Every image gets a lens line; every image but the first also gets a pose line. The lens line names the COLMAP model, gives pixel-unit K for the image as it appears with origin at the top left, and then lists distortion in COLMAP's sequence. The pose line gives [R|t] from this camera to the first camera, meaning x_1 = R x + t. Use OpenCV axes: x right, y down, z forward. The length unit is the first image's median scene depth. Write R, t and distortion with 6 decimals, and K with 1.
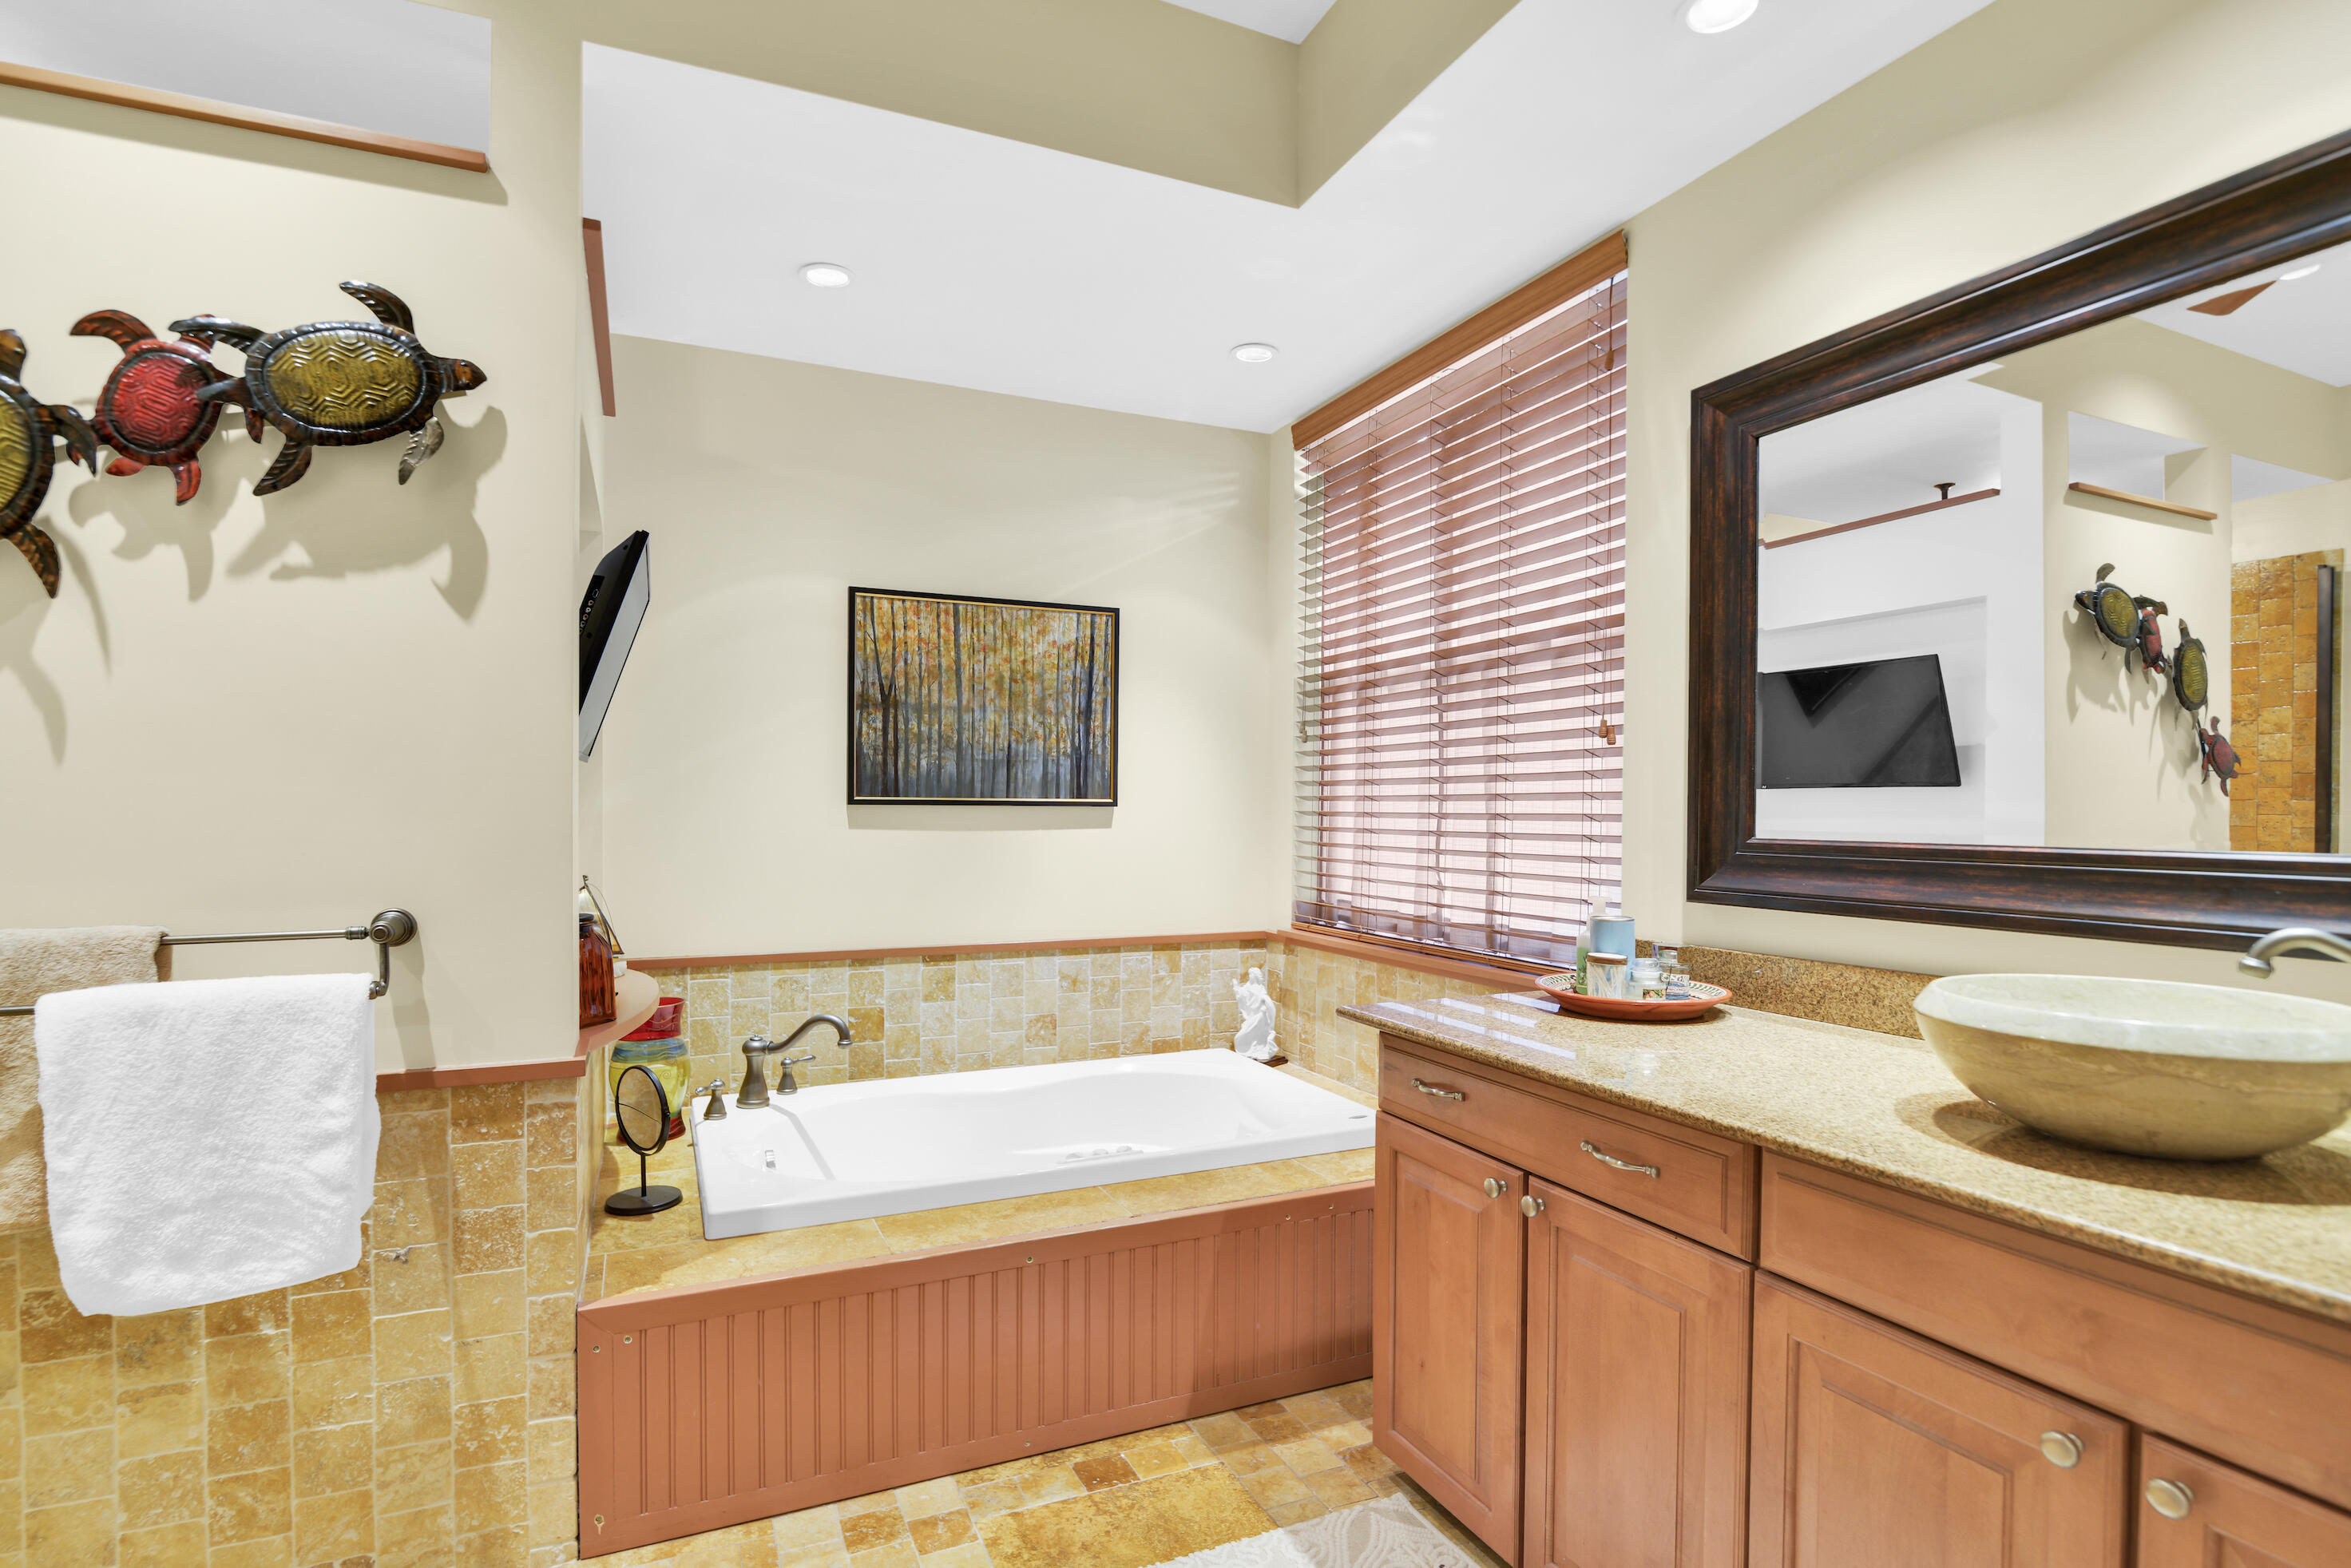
lens RADIAL K [[1128.3, 0, 1172.3], [0, 1128.3, 818.6], [0, 0, 1]] dist [-0.017891, -0.000030]
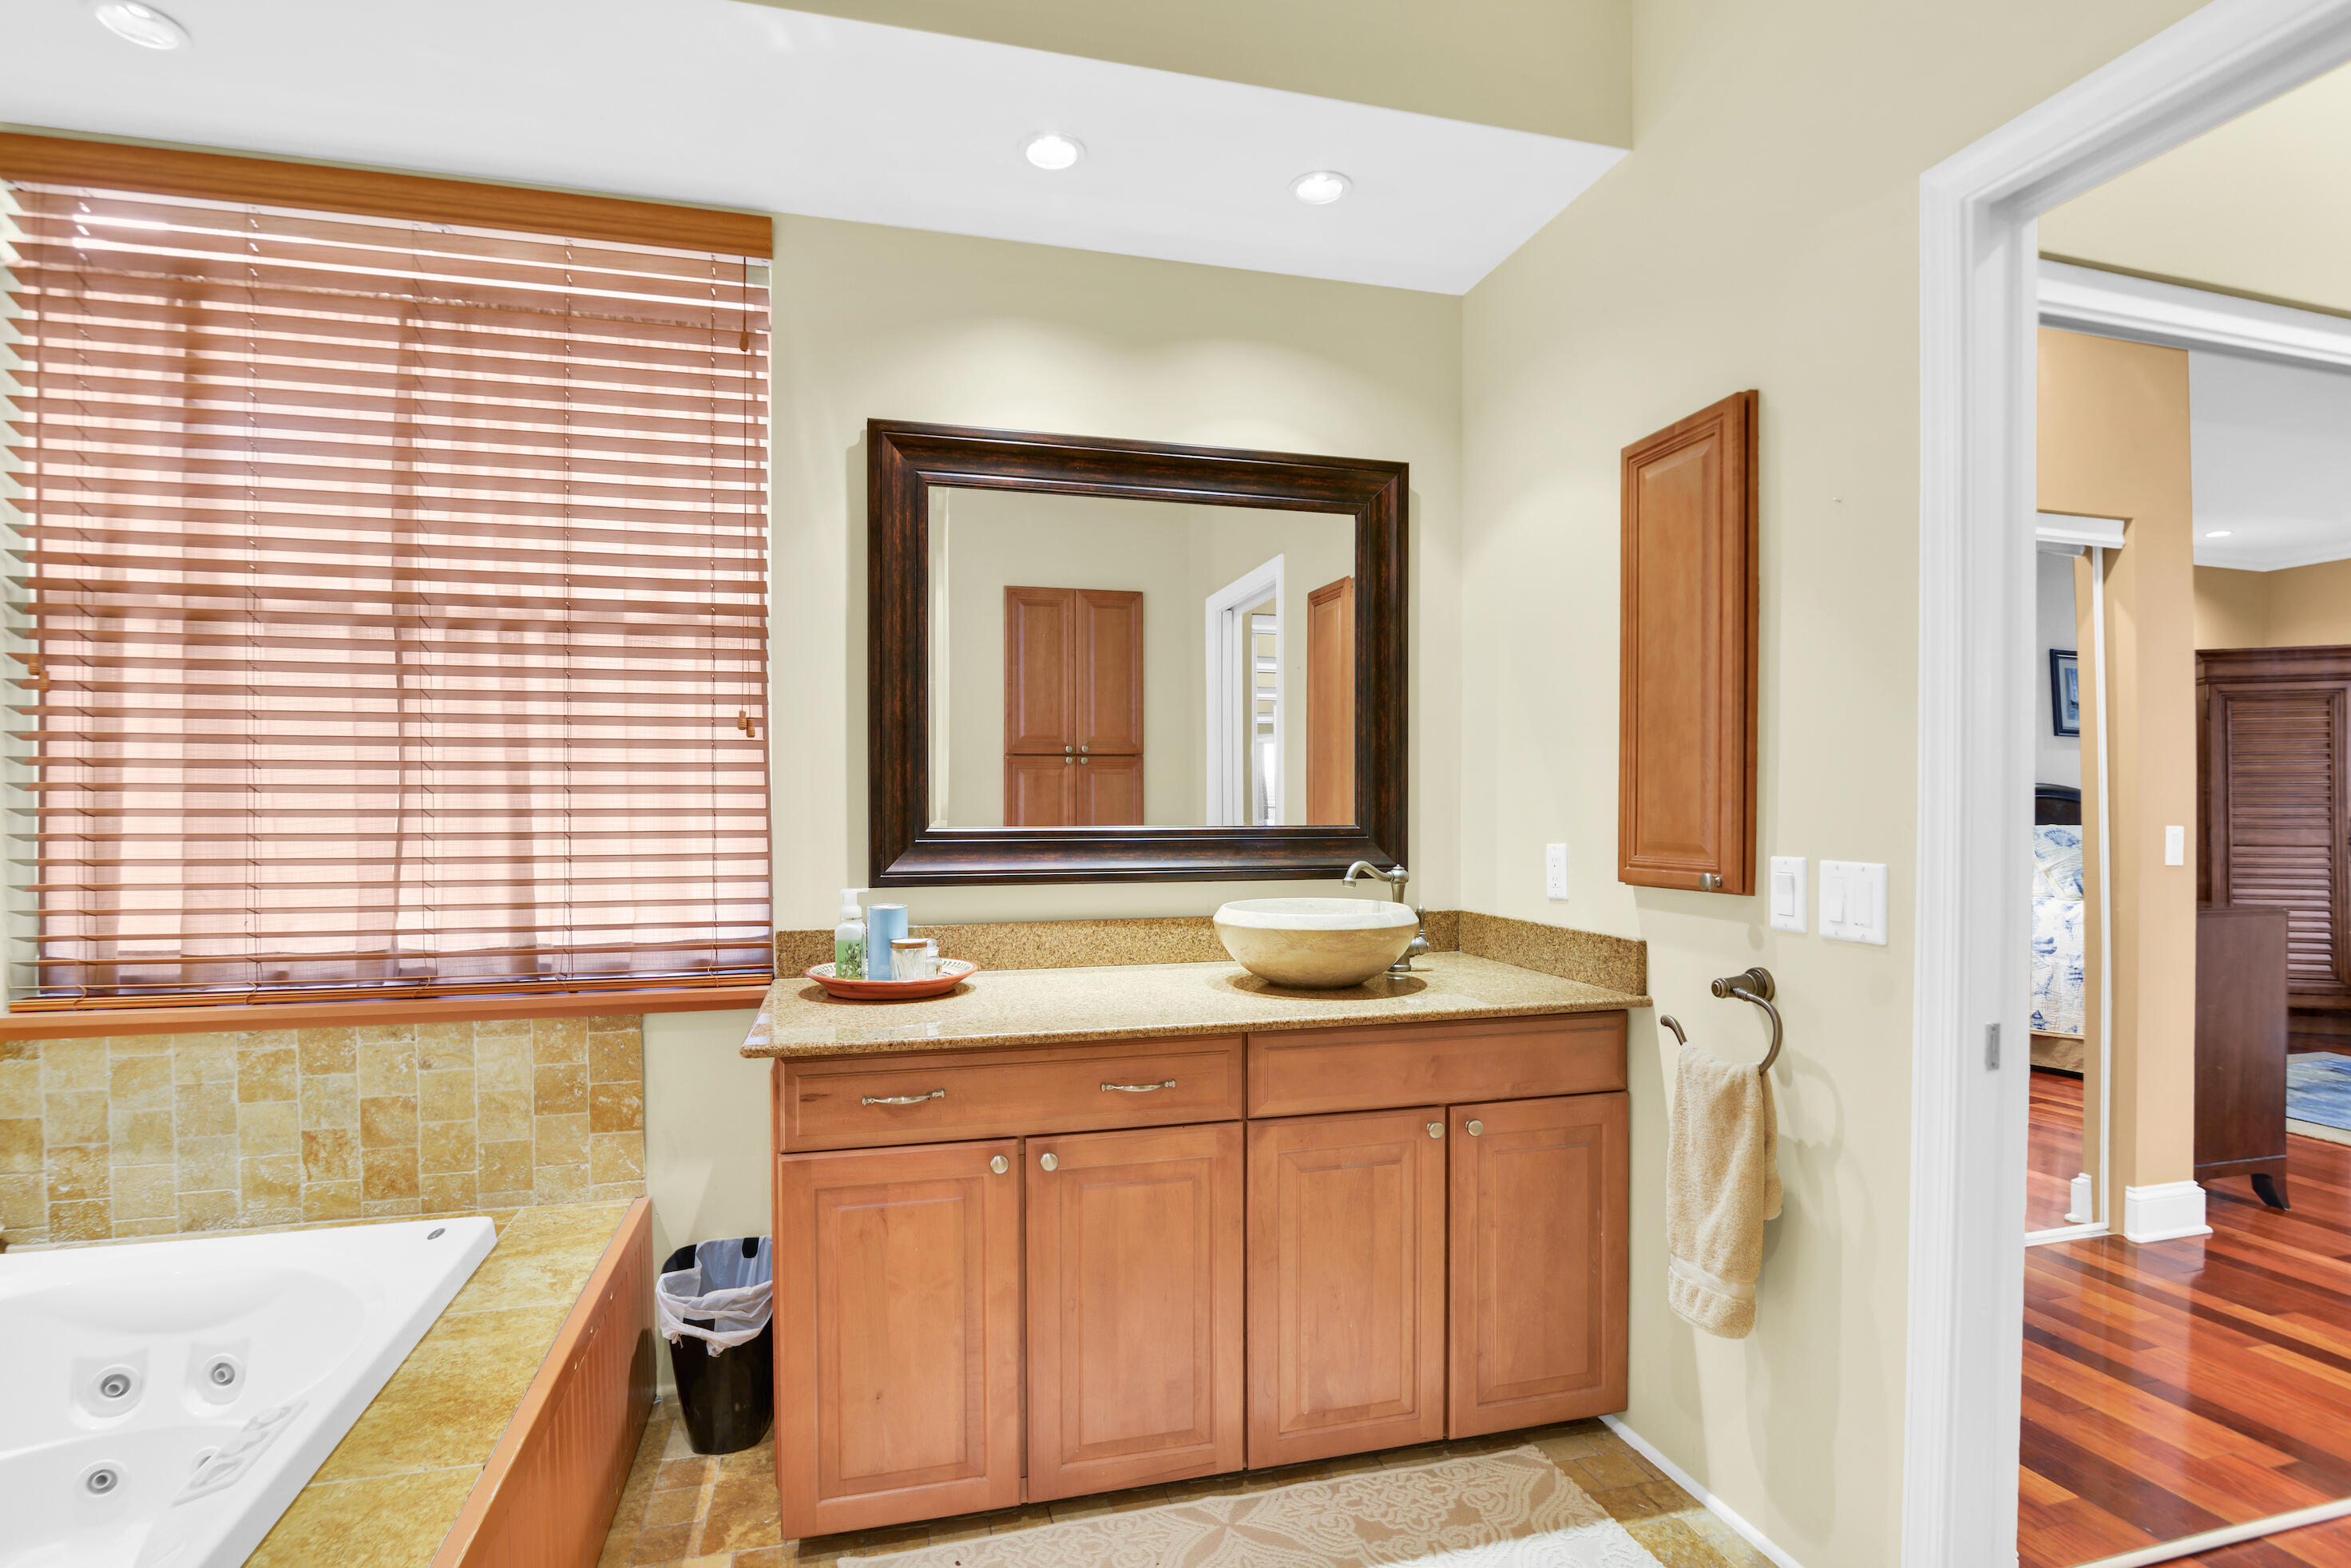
lens RADIAL K [[1156.6, 0, 1141.4], [0, 1156.6, 821.1], [0, 0, 1]] dist [-0.024780, 0.000322]
pose [[0.164036, -0.020994, 0.986231, -0.552302], [0.009247, 0.999762, 0.019744, -0.009395], [-0.986411, 0.005881, 0.164191, 0.507444]]
